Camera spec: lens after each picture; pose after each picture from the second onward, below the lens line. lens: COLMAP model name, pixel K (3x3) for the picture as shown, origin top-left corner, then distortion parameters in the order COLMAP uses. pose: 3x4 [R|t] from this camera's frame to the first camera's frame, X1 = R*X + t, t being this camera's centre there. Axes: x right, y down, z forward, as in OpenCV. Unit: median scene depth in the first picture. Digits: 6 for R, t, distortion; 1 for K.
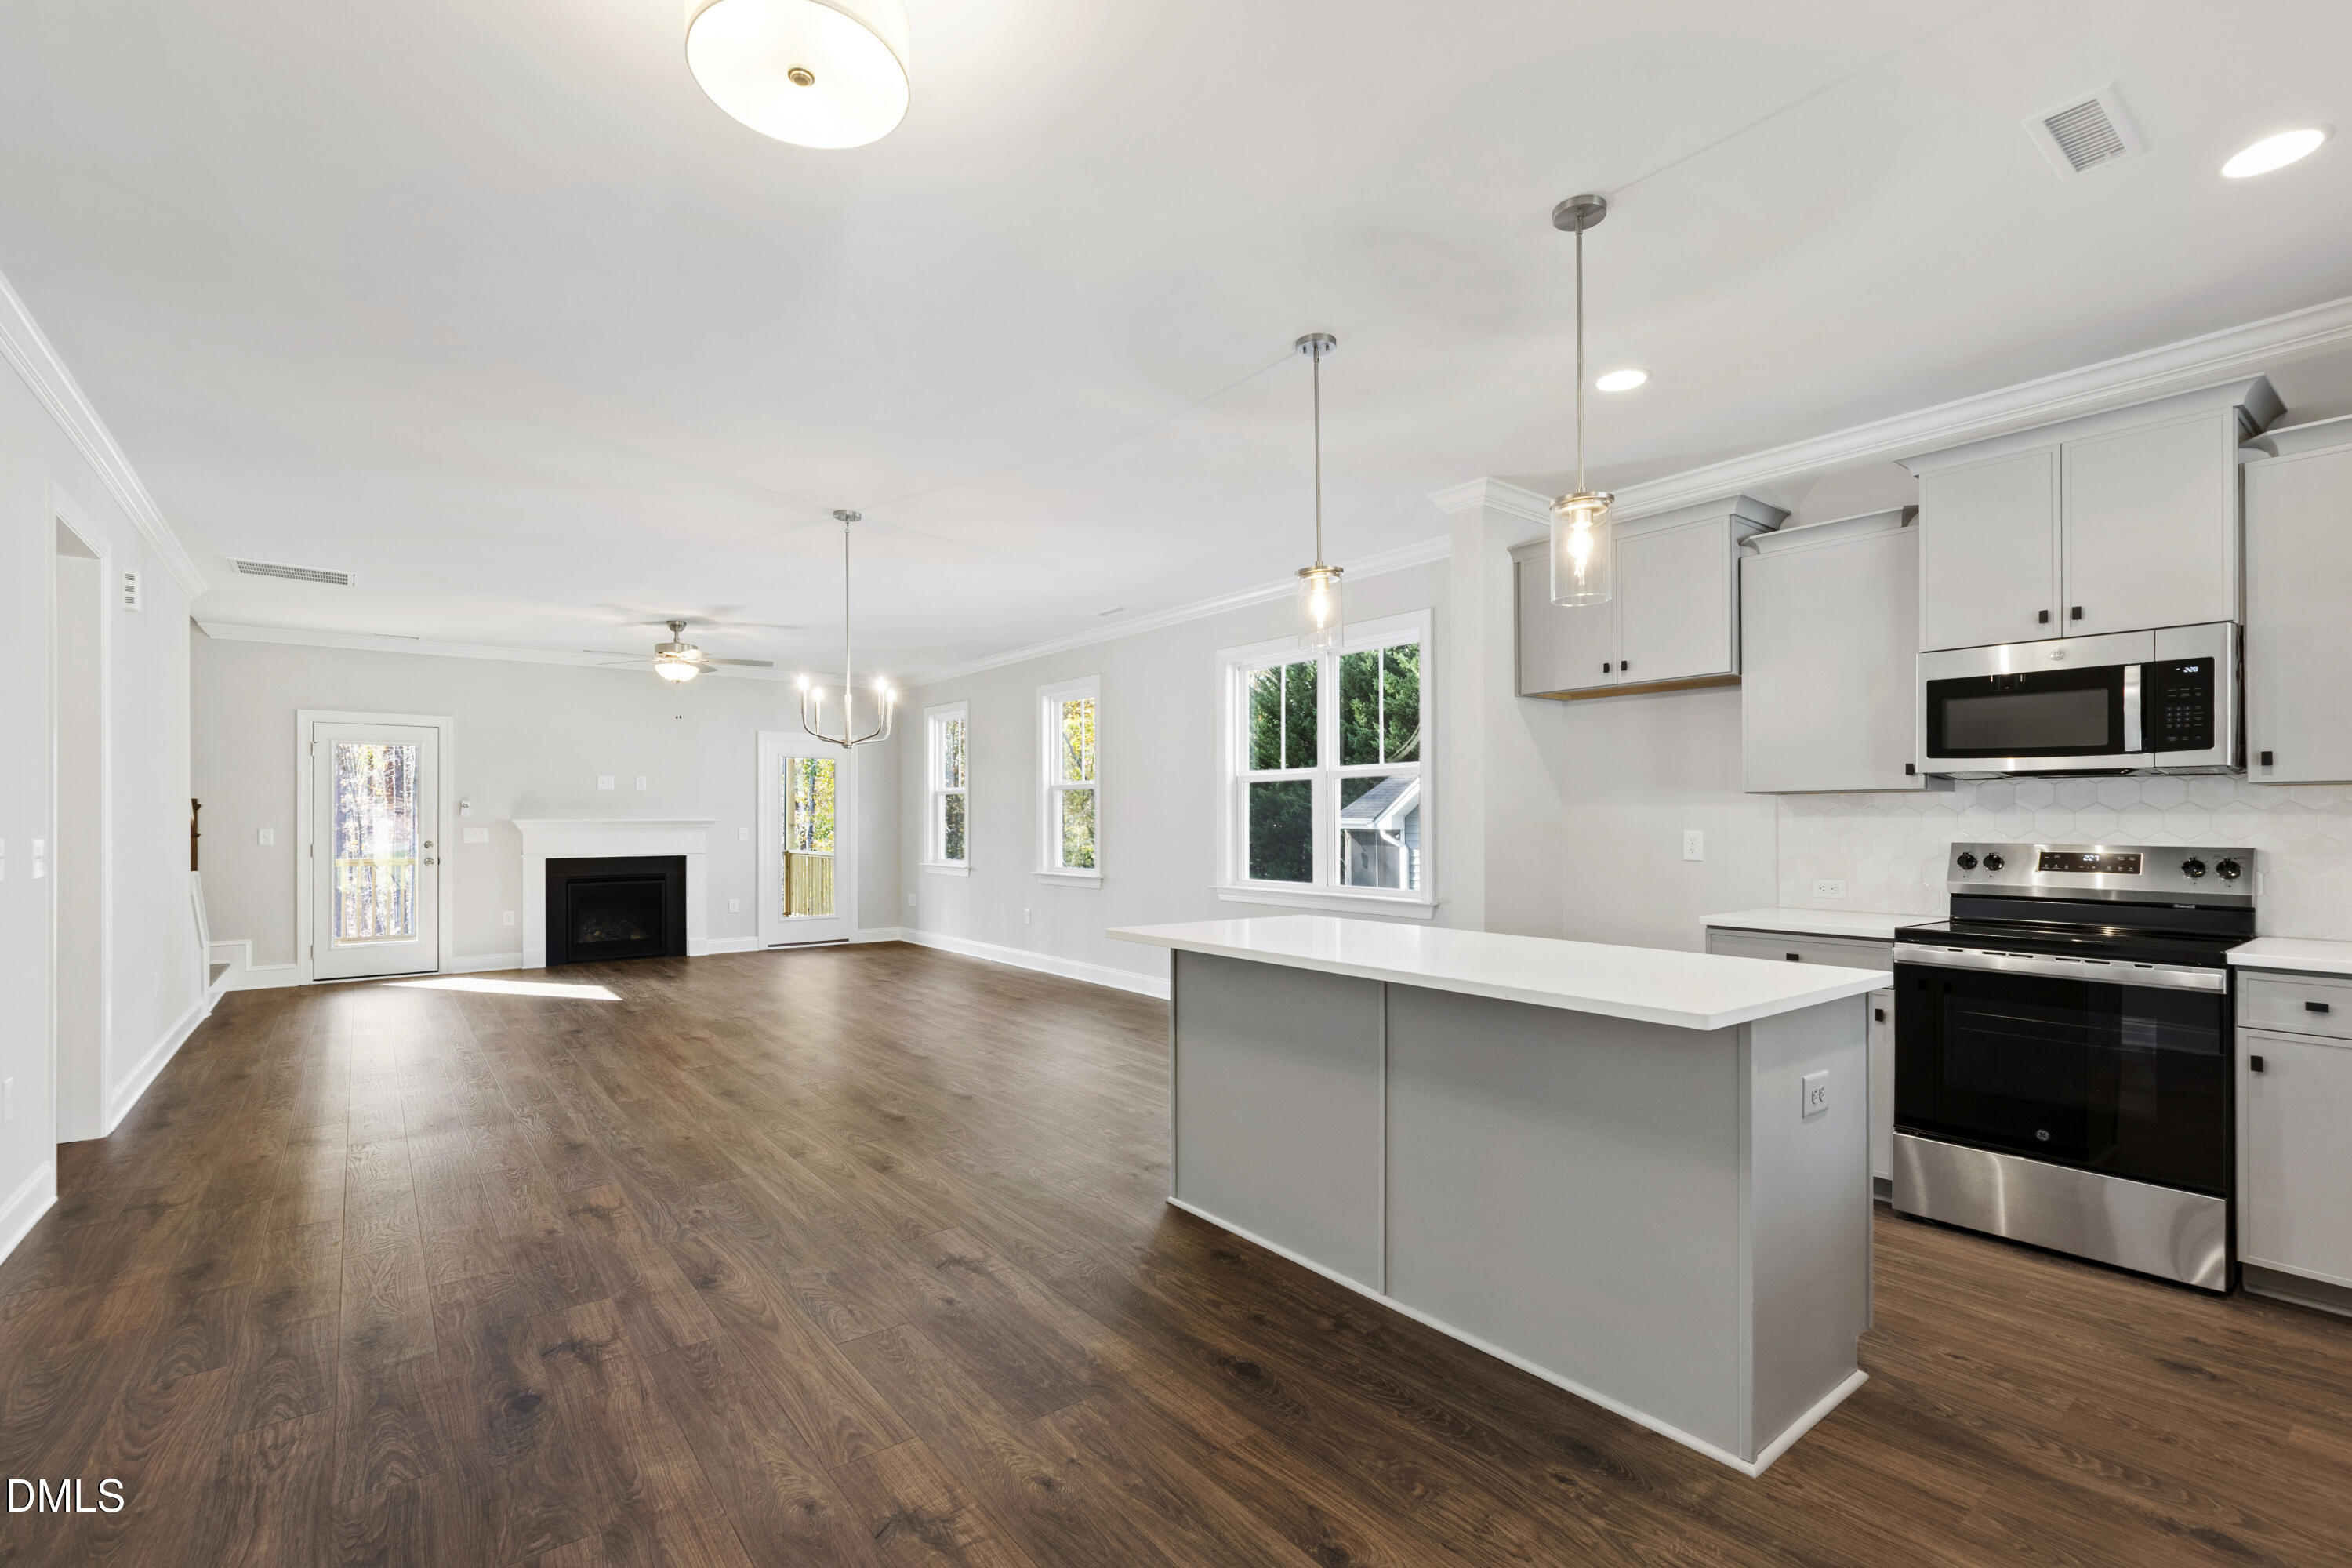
lens RADIAL K [[1040.3, 0, 1170.3], [0, 1040.3, 826.8], [0, 0, 1]] dist [-0.020158, -0.000672]
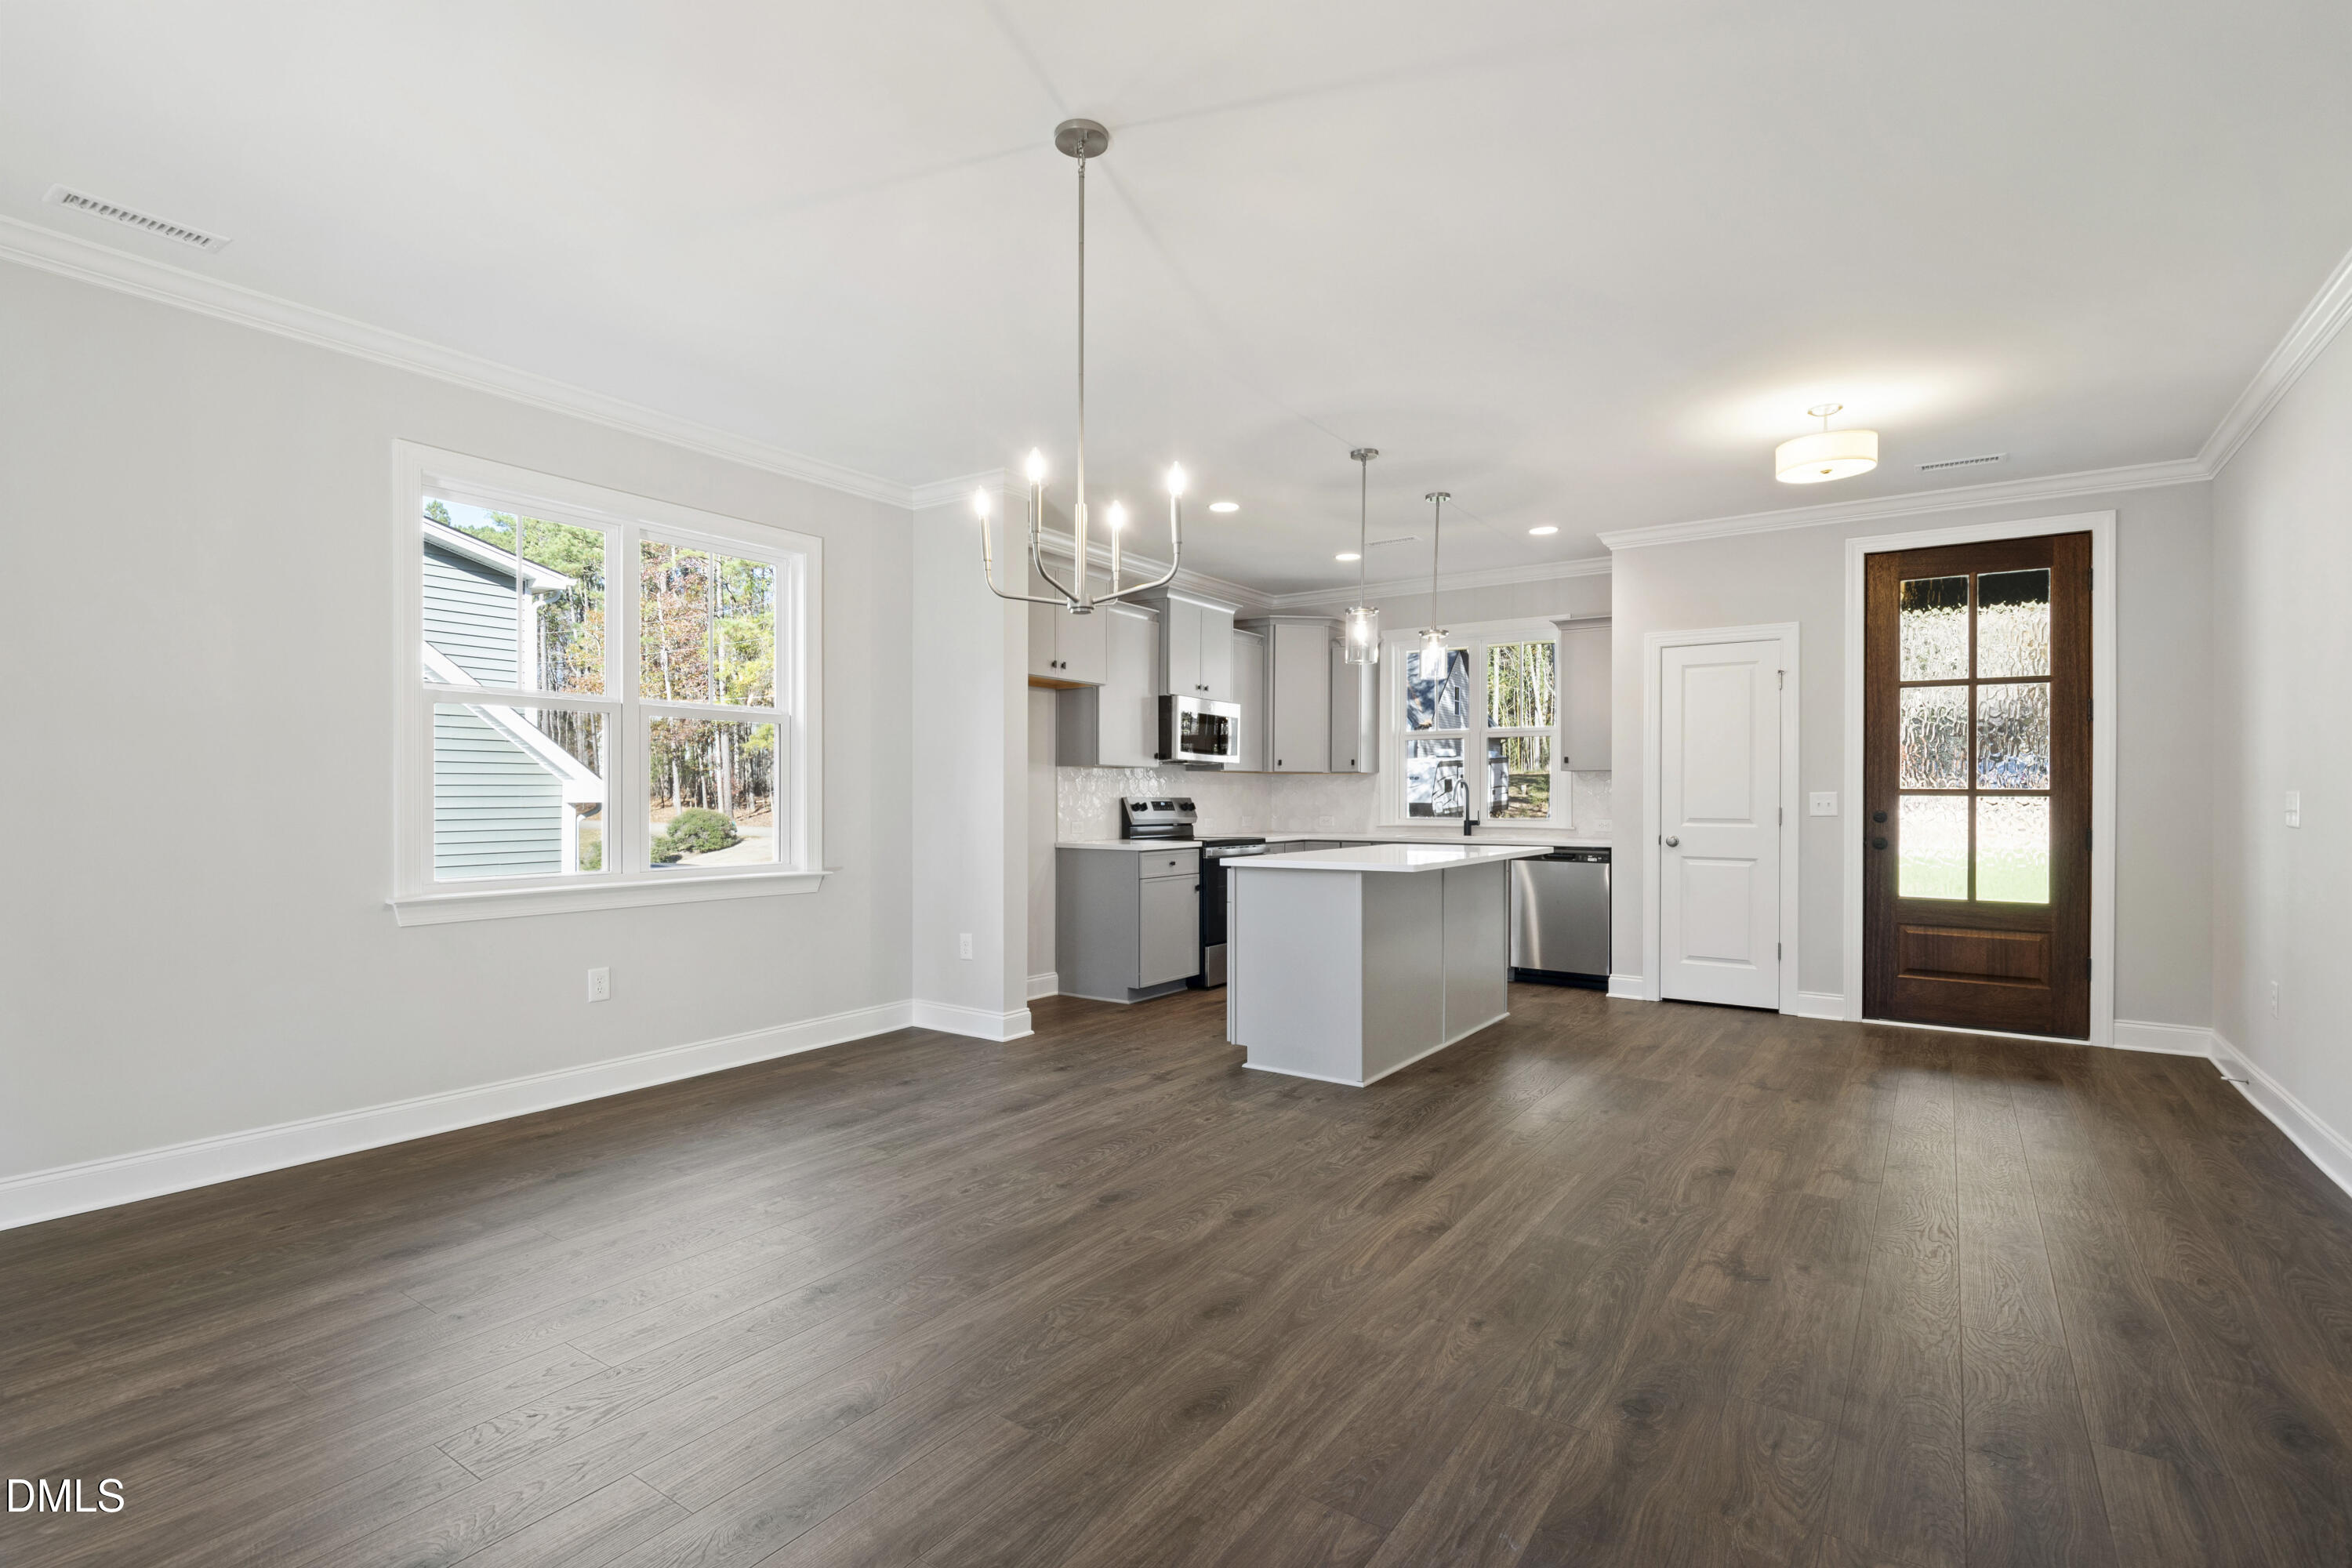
lens RADIAL K [[1091.9, 0, 1177.5], [0, 1091.9, 798.7], [0, 0, 1]] dist [-0.004258, -0.000230]
pose [[-0.287274, -0.002928, 0.957844, -1.219788], [0.000333, 0.999995, 0.003157, 0.013576], [-0.957849, 0.001226, -0.287271, 1.634881]]
